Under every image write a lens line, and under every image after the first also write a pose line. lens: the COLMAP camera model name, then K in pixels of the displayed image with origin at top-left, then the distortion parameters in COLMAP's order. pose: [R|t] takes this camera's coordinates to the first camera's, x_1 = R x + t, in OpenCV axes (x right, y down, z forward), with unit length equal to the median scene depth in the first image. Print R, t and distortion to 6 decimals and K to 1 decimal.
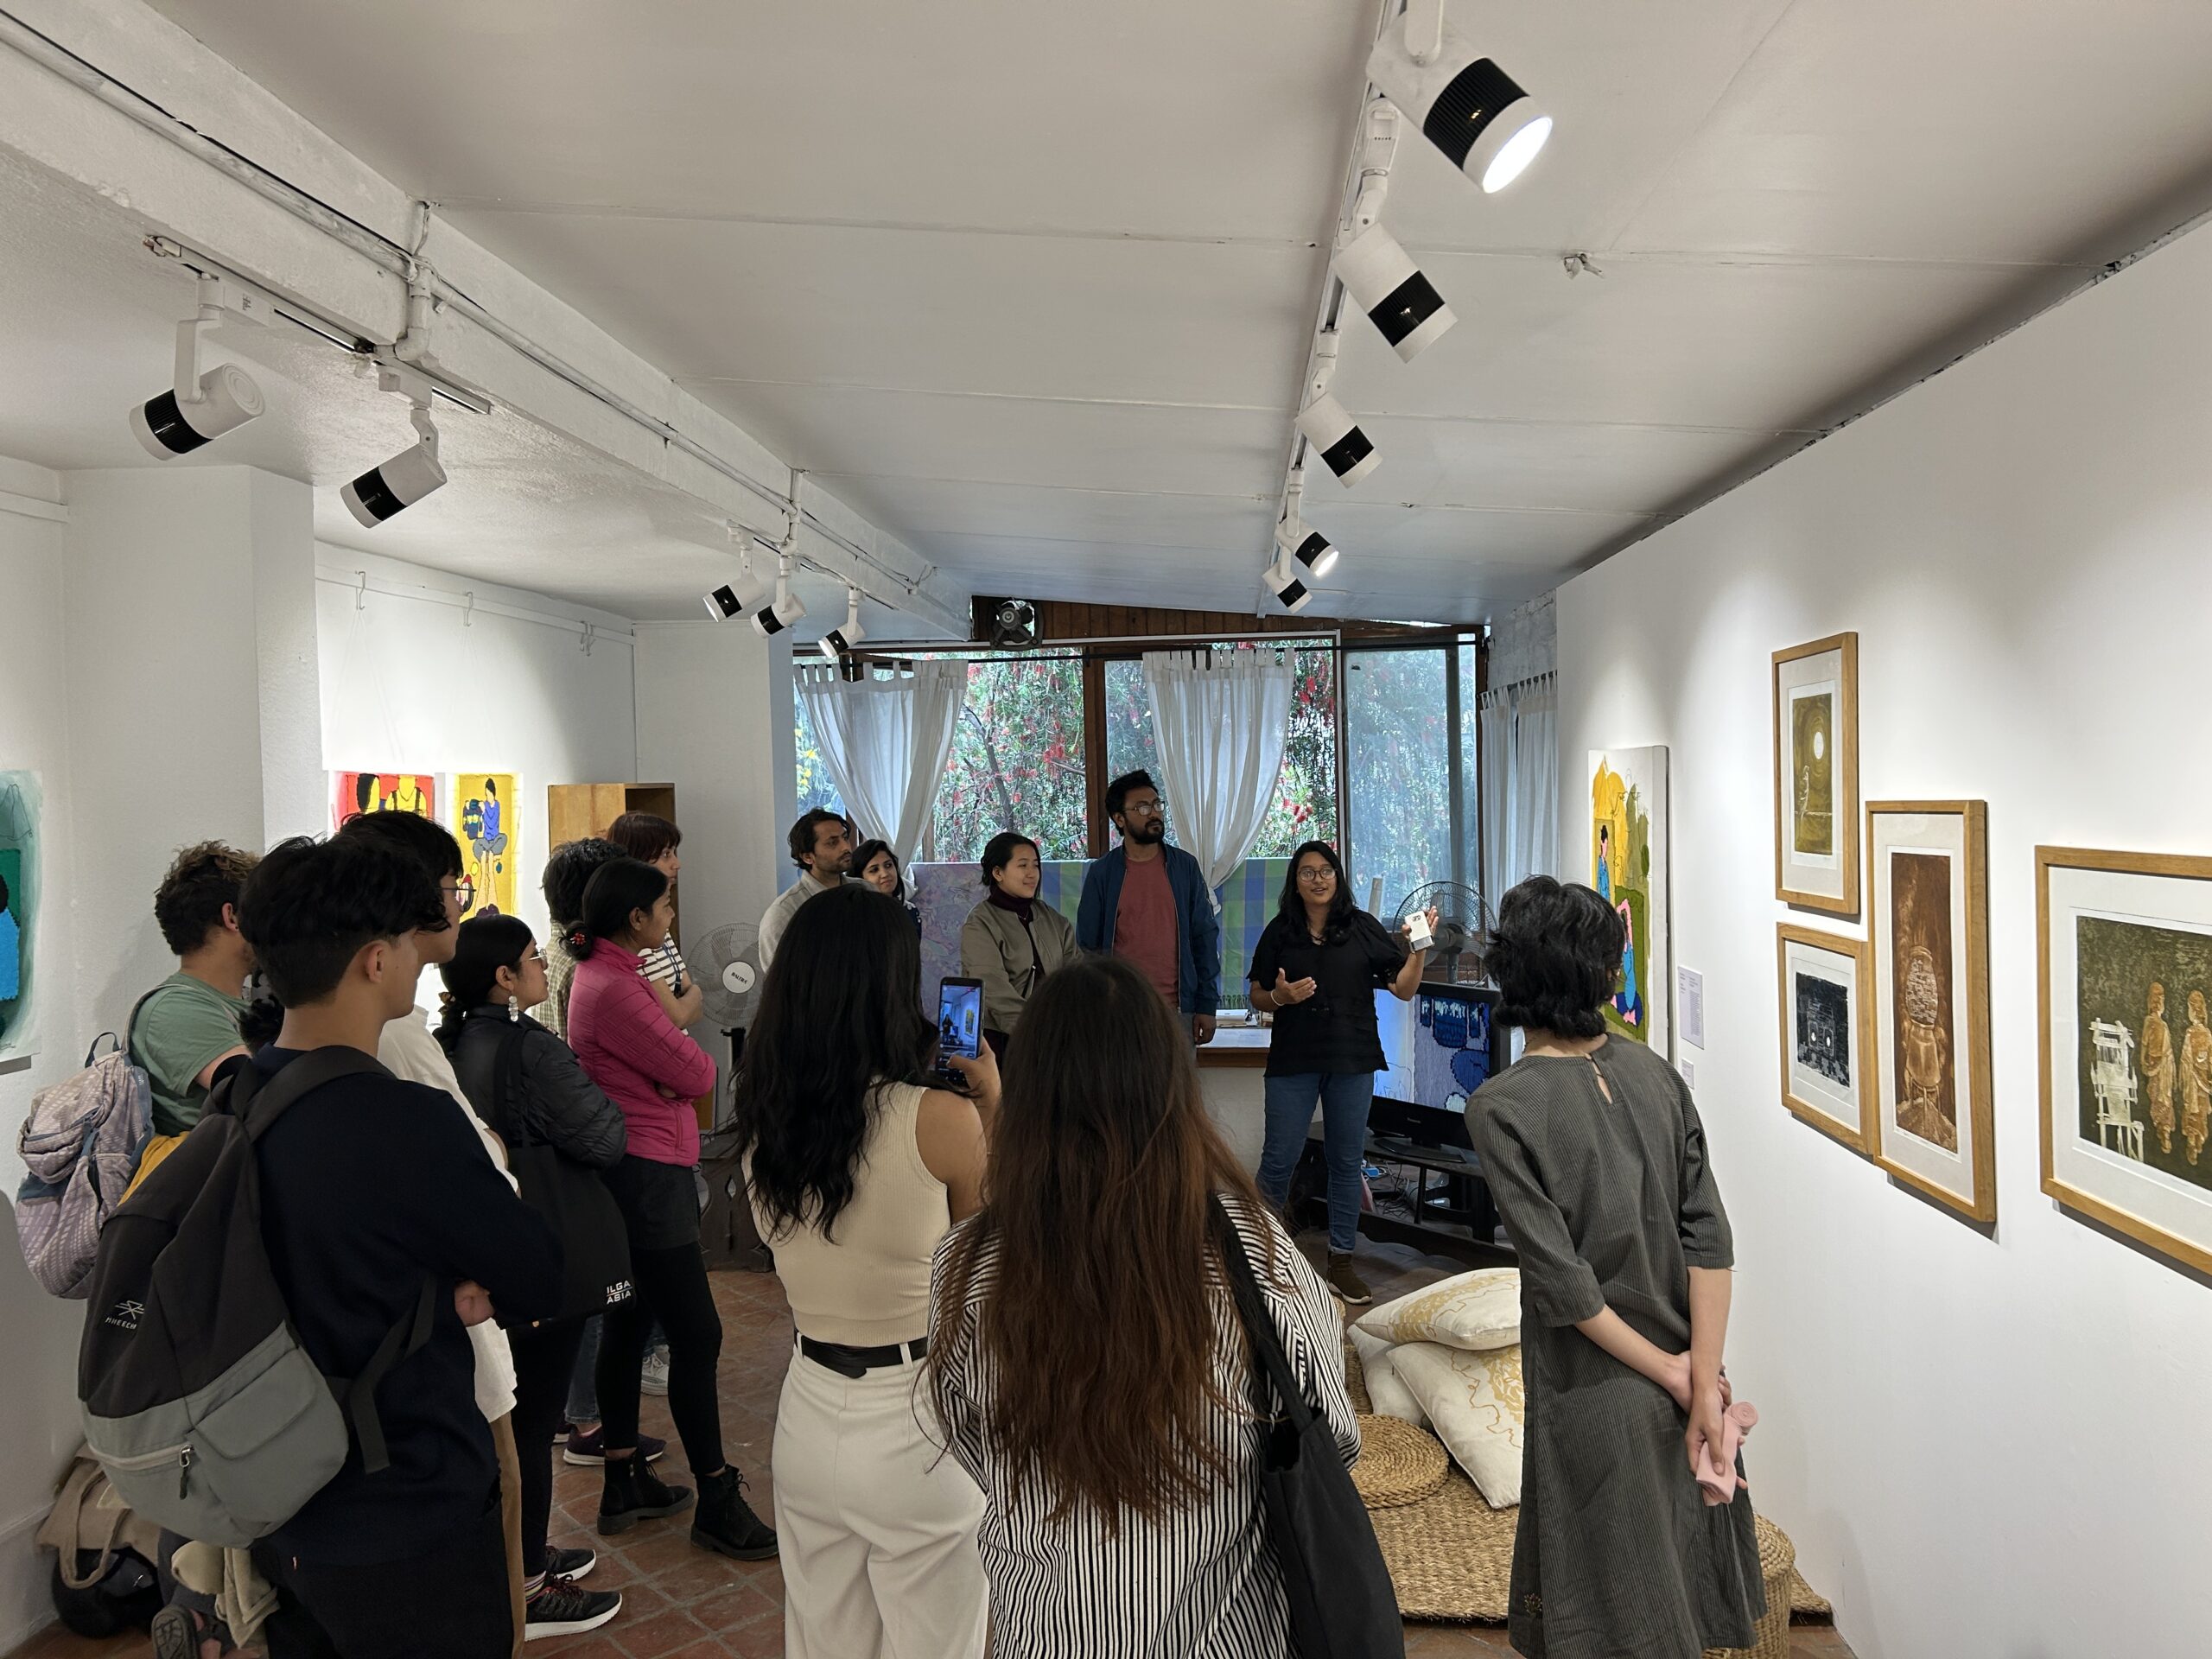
lens RADIAL K [[1681.4, 0, 1105.8], [0, 1681.4, 831.2], [0, 0, 1]] dist [0.020011, -0.008042]
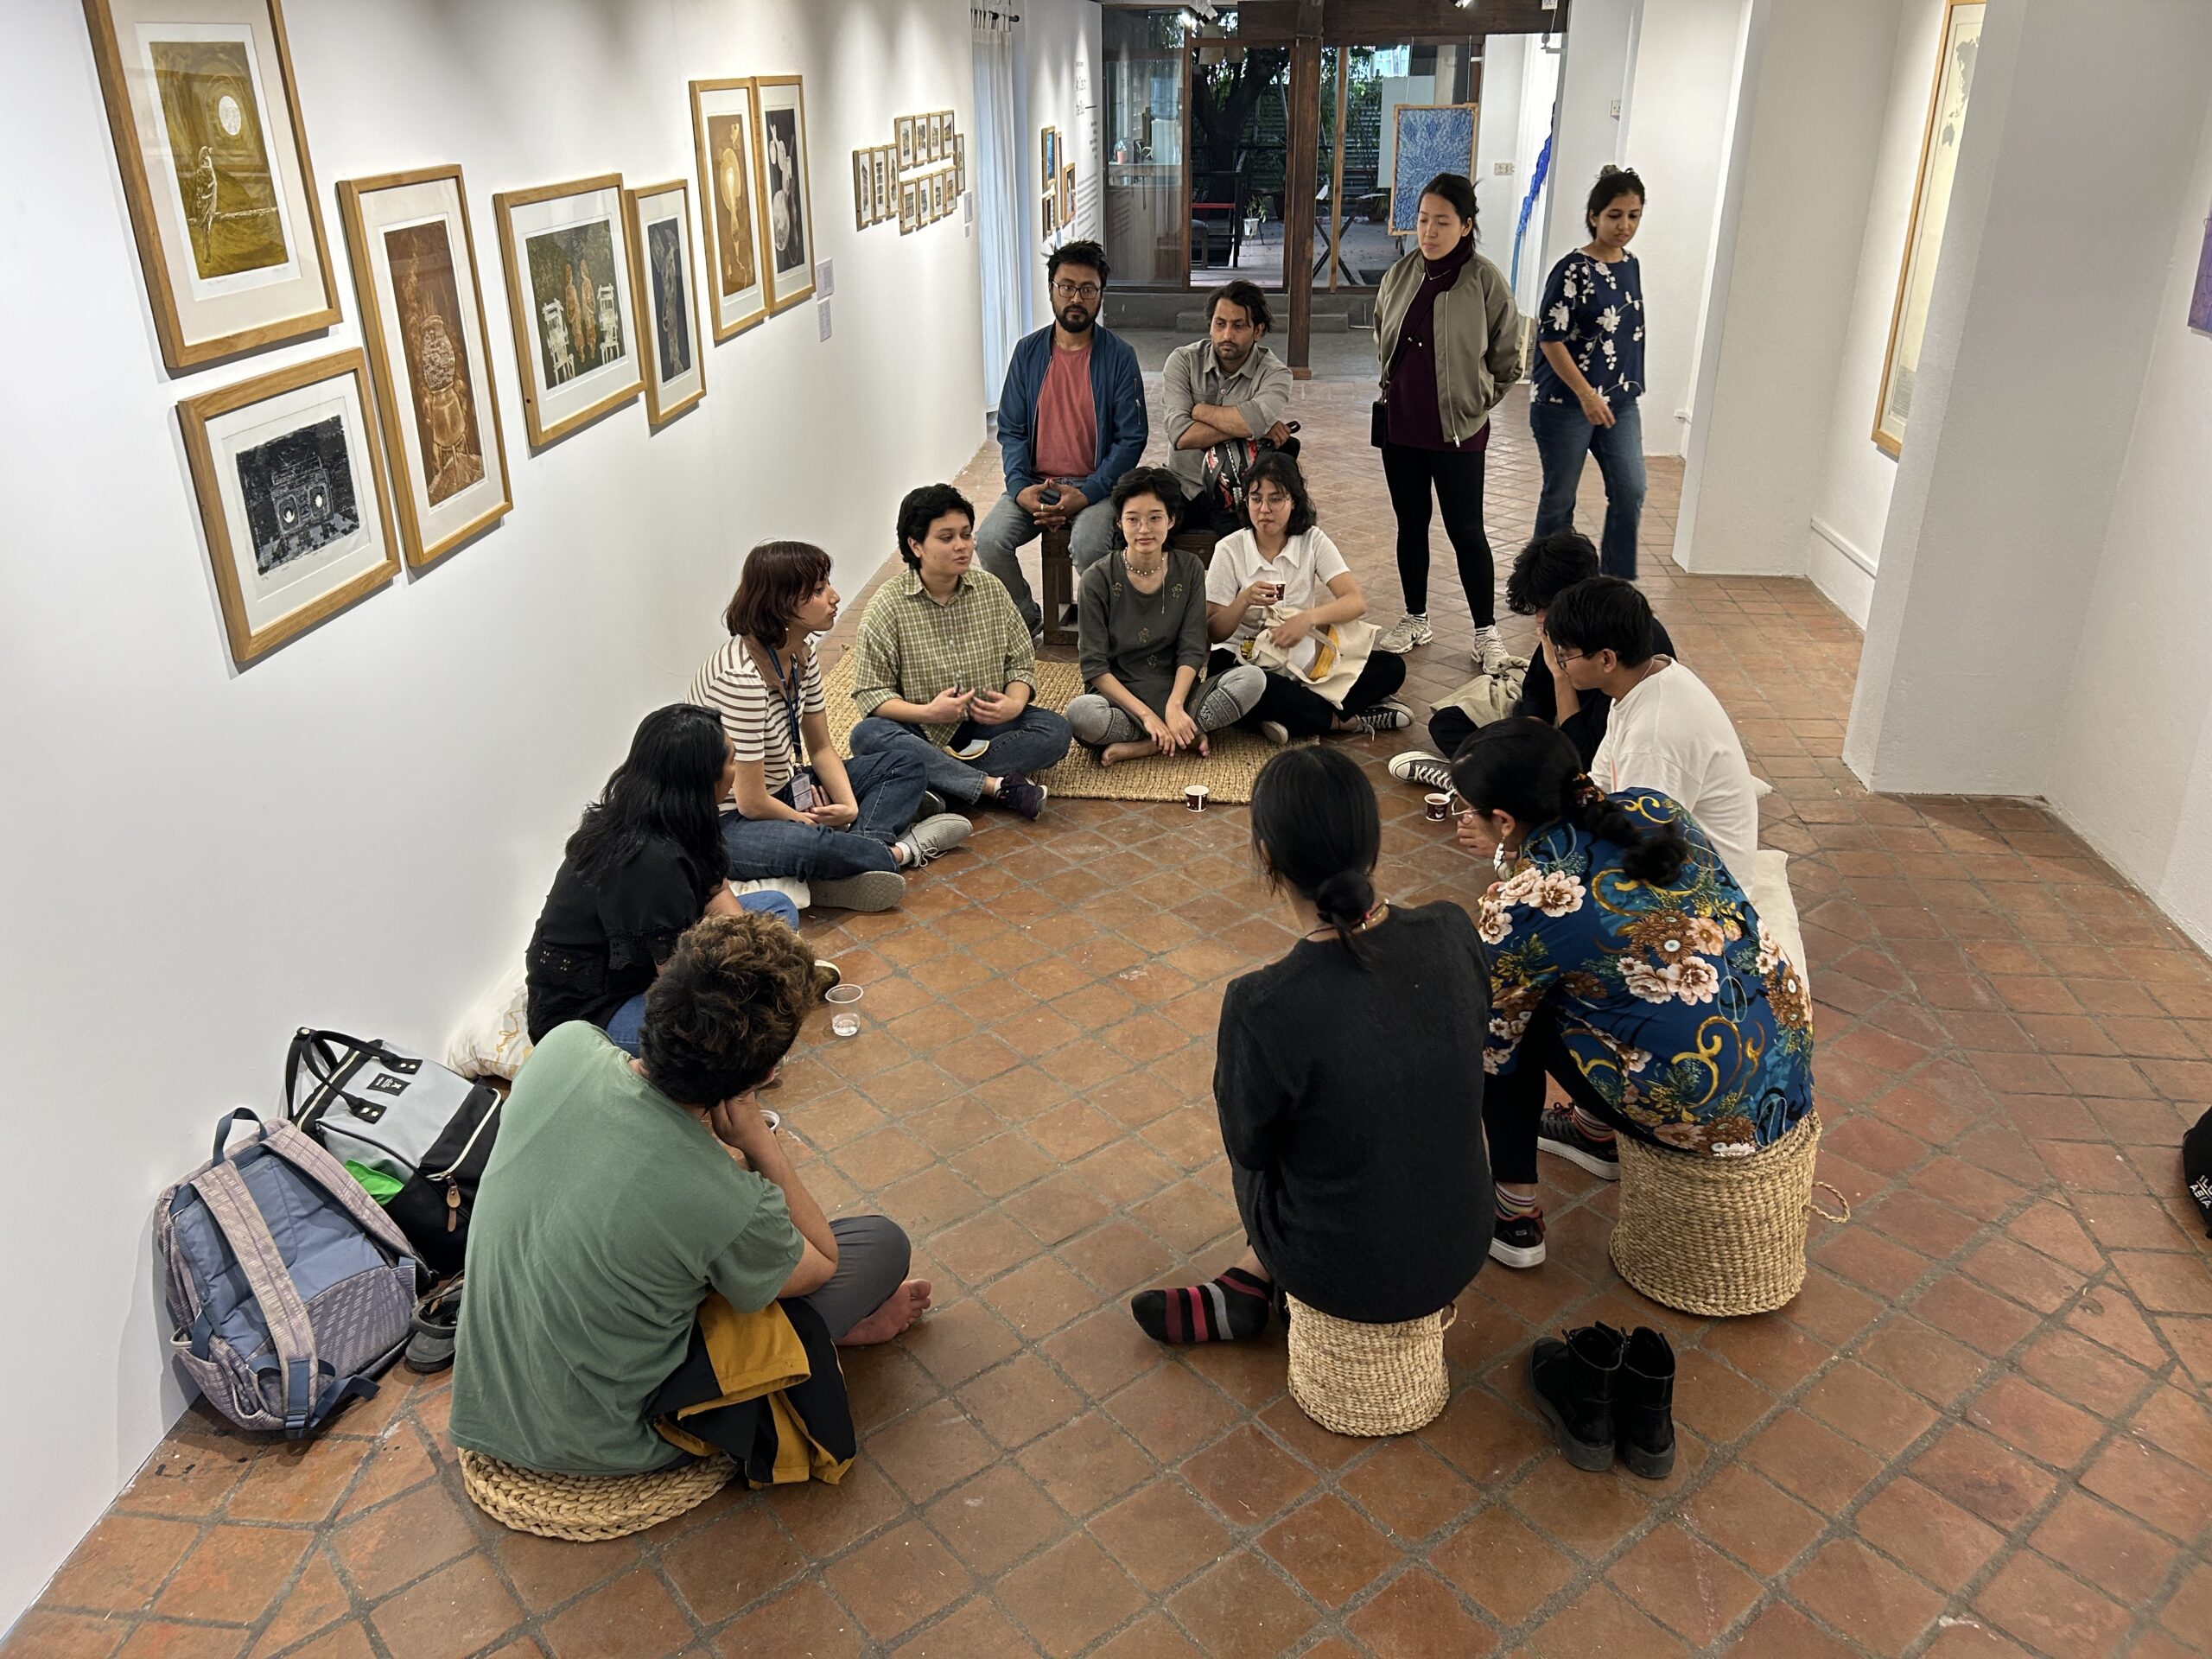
lens RADIAL K [[1681.4, 0, 1105.5], [0, 1681.4, 824.2], [0, 0, 1]] dist [0.020011, -0.008042]
pose [[-0.999353, 0.015112, 0.032651, 0.017885], [0.027757, 0.901240, 0.432431, -0.111371], [-0.022891, 0.433057, -0.901076, 2.462608]]
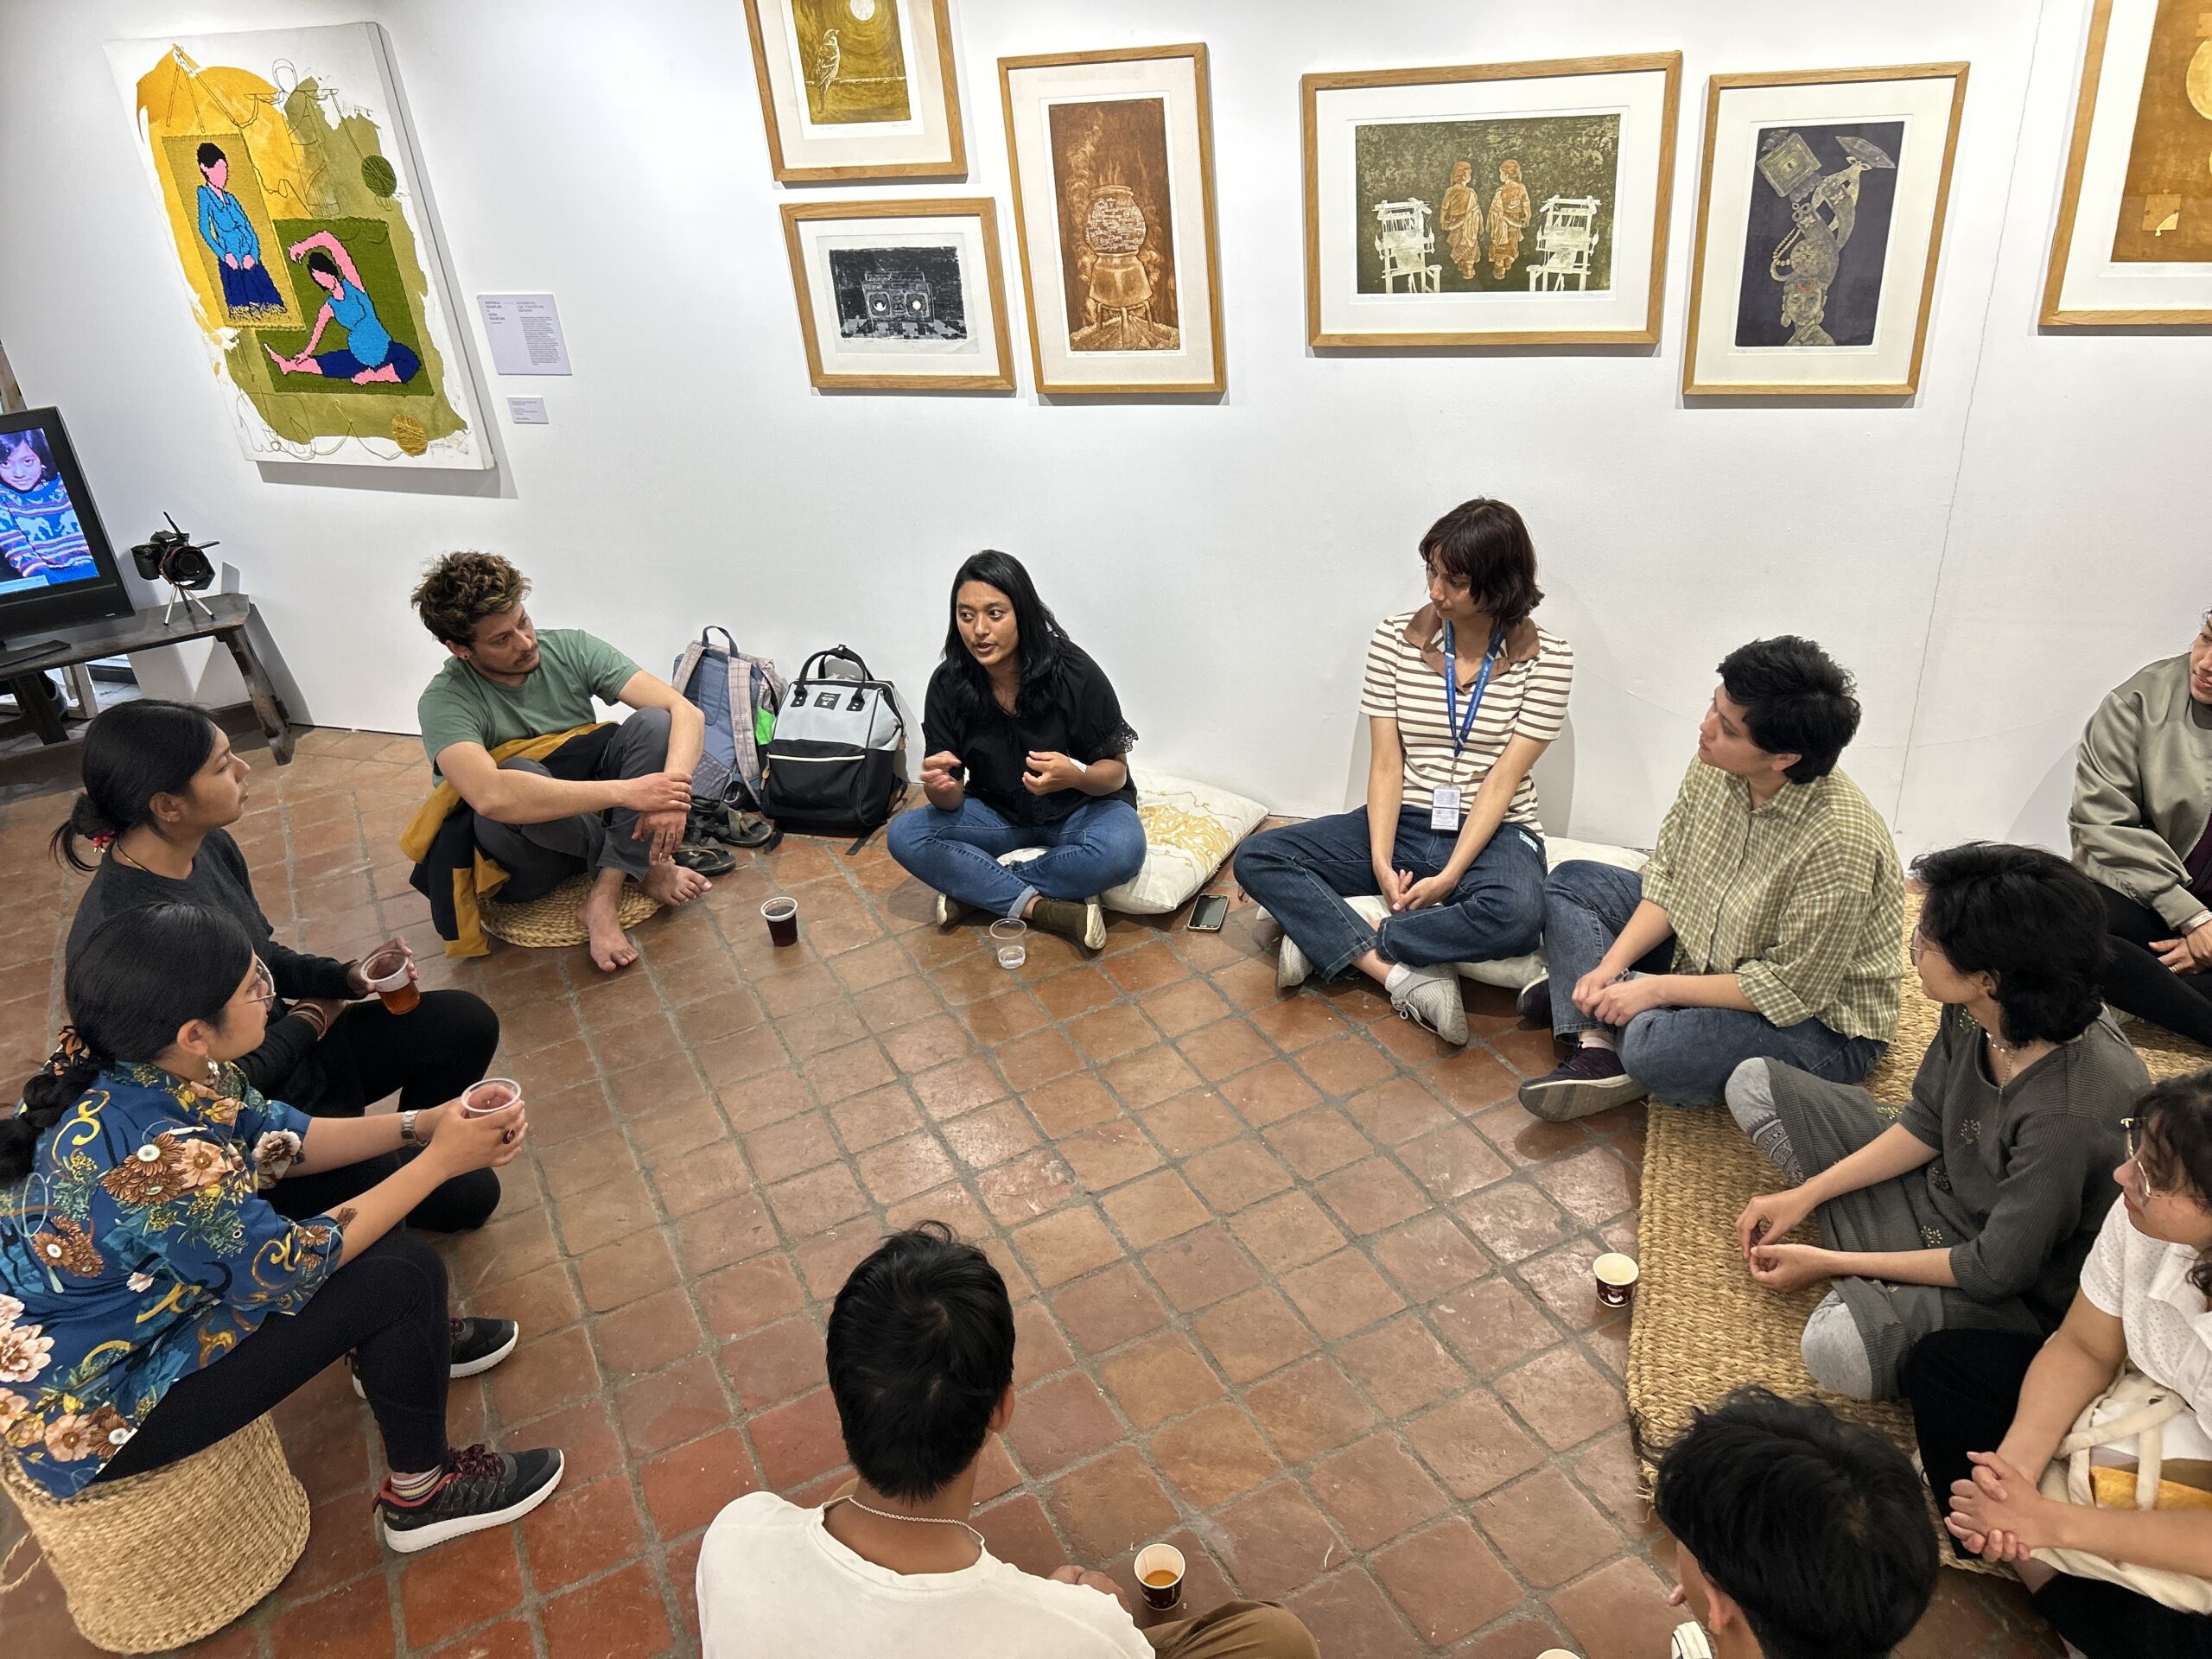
lens RADIAL K [[1681.4, 0, 1114.3], [0, 1681.4, 830.5], [0, 0, 1]] dist [0.020011, -0.008042]
pose [[0.255685, -0.461816, 0.849324, -0.857159], [0.094219, 0.886247, 0.453529, -0.078426], [-0.962158, -0.035938, 0.270112, 0.768160]]
